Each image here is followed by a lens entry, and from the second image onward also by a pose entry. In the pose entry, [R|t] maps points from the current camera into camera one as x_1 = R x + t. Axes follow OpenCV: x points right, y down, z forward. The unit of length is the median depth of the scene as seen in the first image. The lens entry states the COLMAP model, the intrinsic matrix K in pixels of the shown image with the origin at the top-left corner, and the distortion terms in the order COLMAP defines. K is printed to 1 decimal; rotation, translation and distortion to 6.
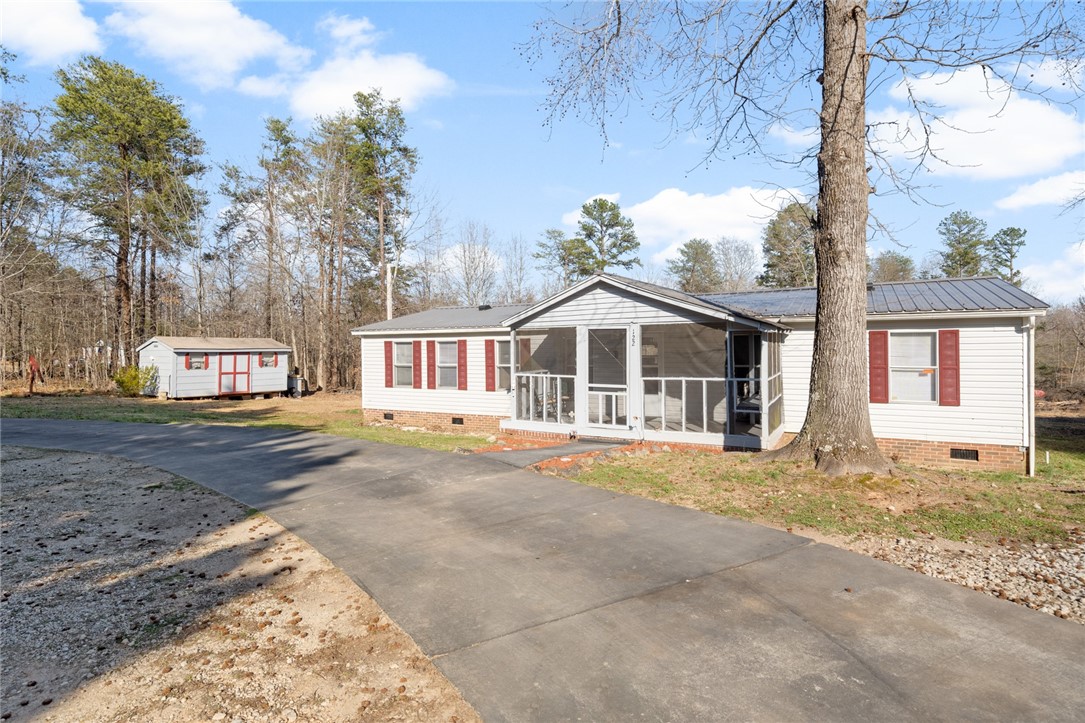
lens RADIAL K [[570.9, 0, 564.4], [0, 570.9, 340.1], [0, 0, 1]] dist [0.000422, 0.000331]
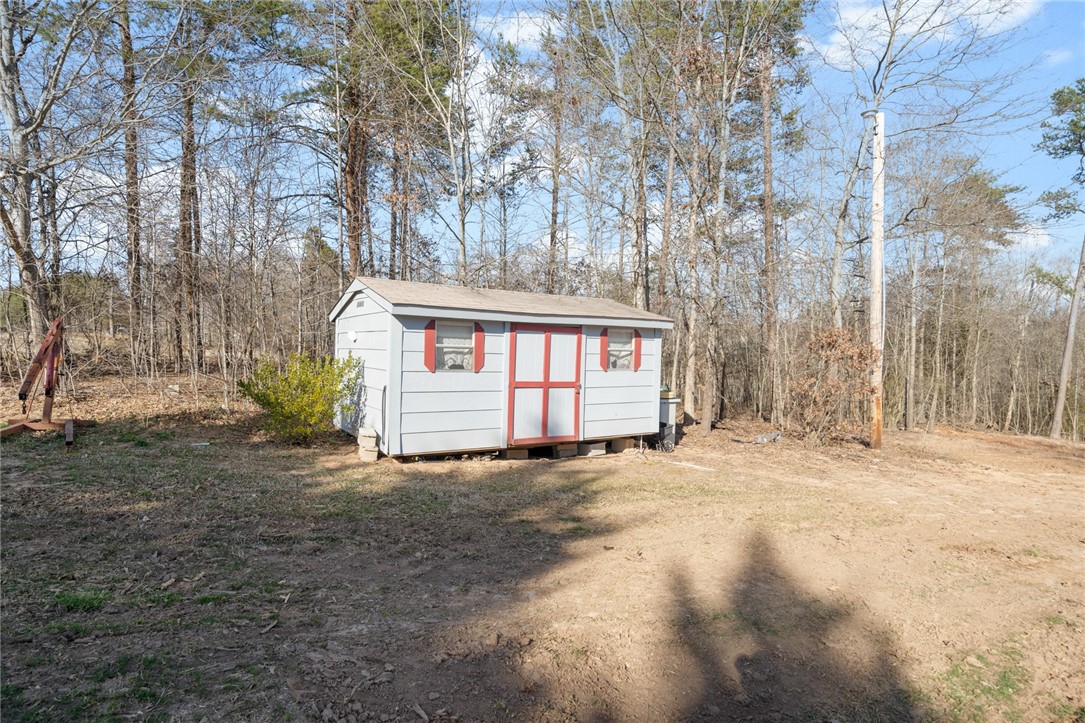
lens RADIAL K [[558.0, 0, 540.0], [0, 558.0, 349.9], [0, 0, 1]] dist [0.000662, 0.000304]
pose [[0.912981, 0.017048, -0.407646, -0.100470], [-0.014854, 0.999853, 0.008547, 0.007619], [0.407732, -0.001748, 0.913100, 0.155962]]
